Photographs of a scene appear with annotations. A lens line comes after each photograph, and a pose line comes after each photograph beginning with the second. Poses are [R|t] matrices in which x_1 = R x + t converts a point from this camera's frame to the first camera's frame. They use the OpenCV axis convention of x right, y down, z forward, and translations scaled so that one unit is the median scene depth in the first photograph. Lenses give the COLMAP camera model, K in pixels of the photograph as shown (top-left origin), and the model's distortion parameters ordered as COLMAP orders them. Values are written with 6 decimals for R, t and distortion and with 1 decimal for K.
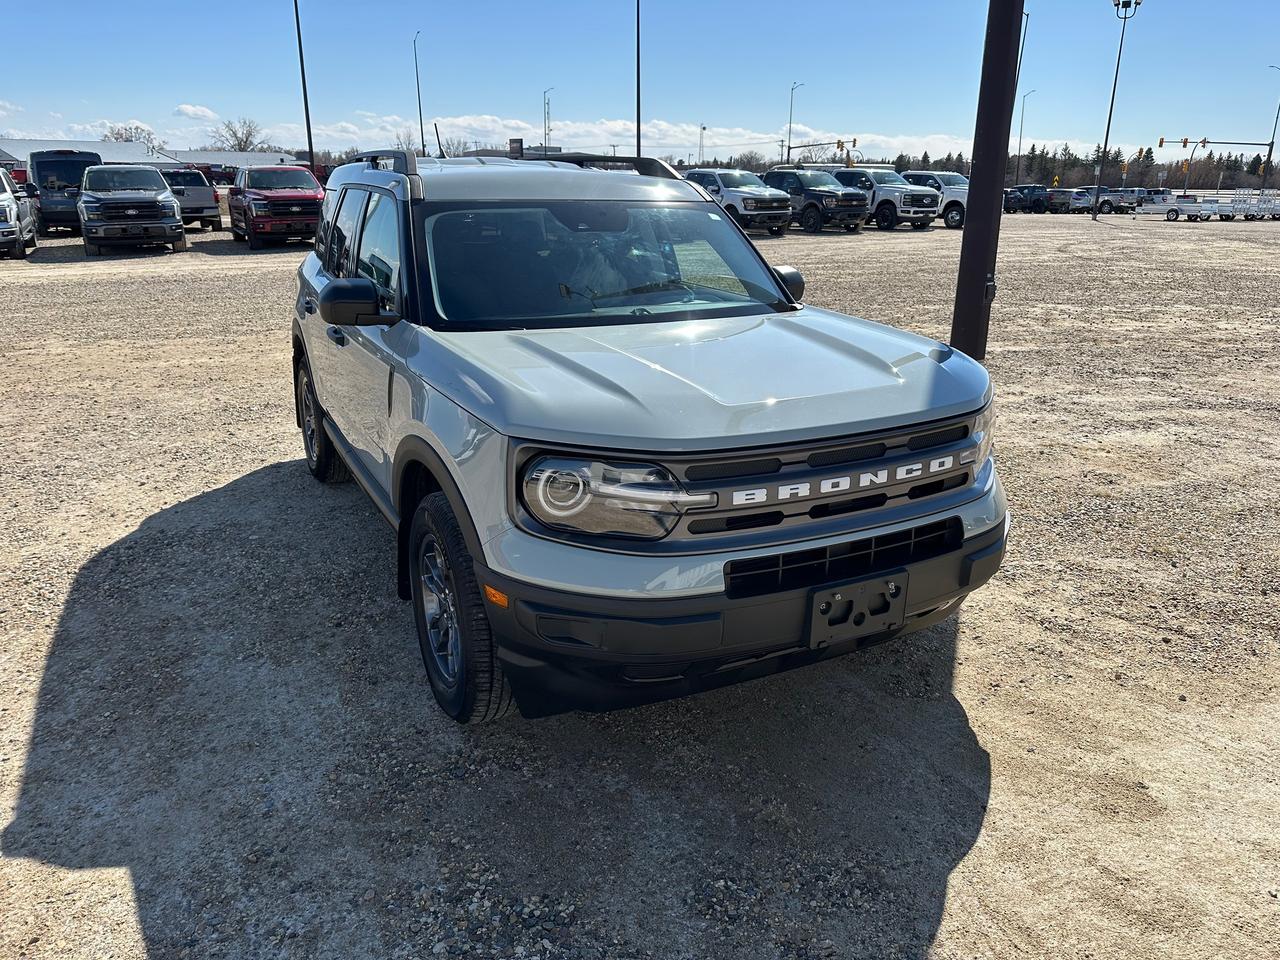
lens RADIAL K [[916.8, 0, 645.5], [0, 916.8, 466.1], [0, 0, 1]] dist [0.050906, -0.065861]
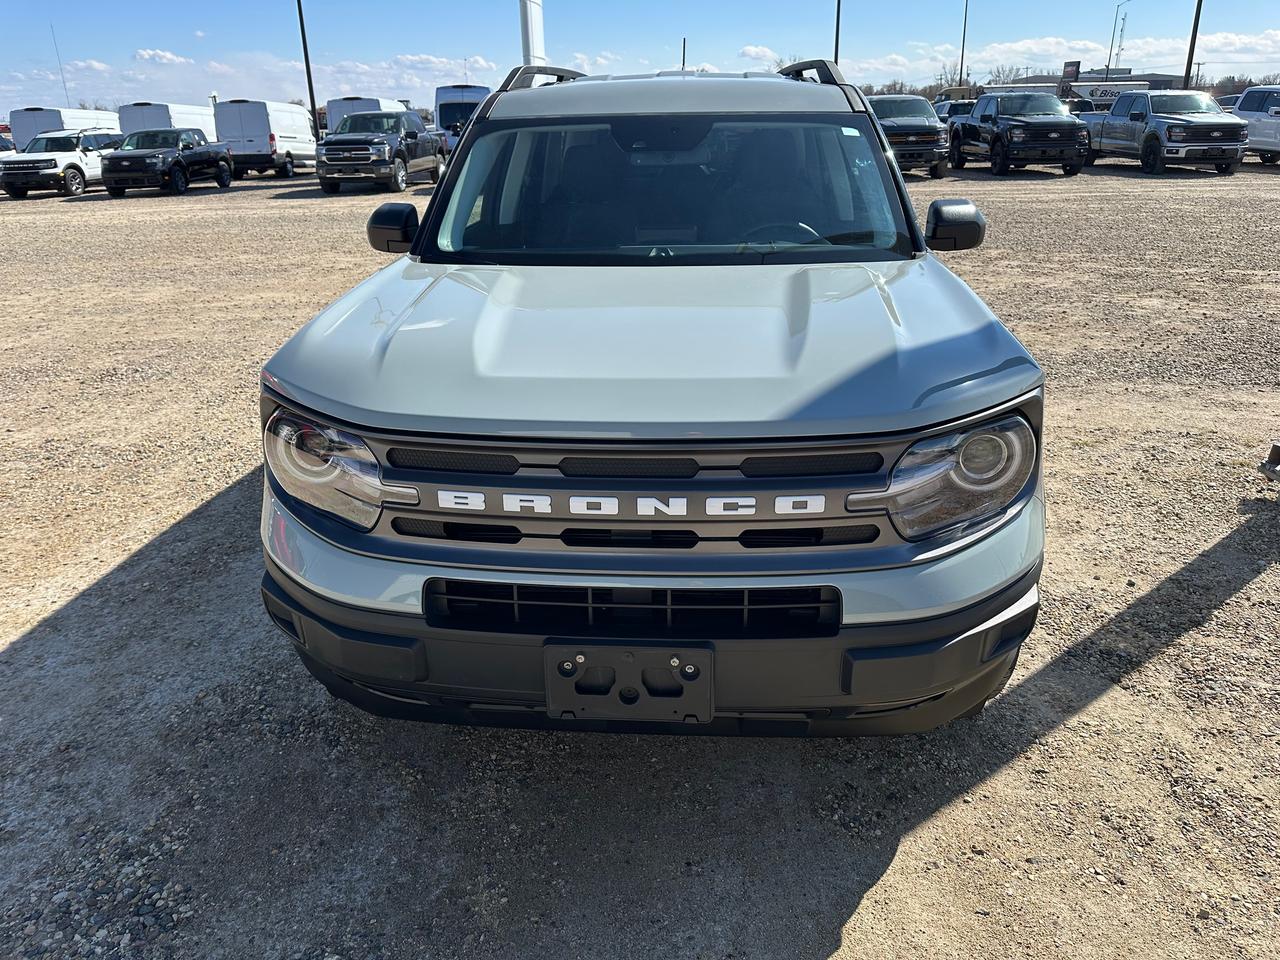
lens RADIAL K [[935.5, 0, 635.8], [0, 935.5, 445.8], [0, 0, 1]] dist [-0.009777, 0.007967]
pose [[0.850334, 0.154576, -0.503028, 0.497988], [-0.133375, 0.987981, 0.078136, -0.072936], [0.509060, 0.000650, 0.860731, 0.327012]]
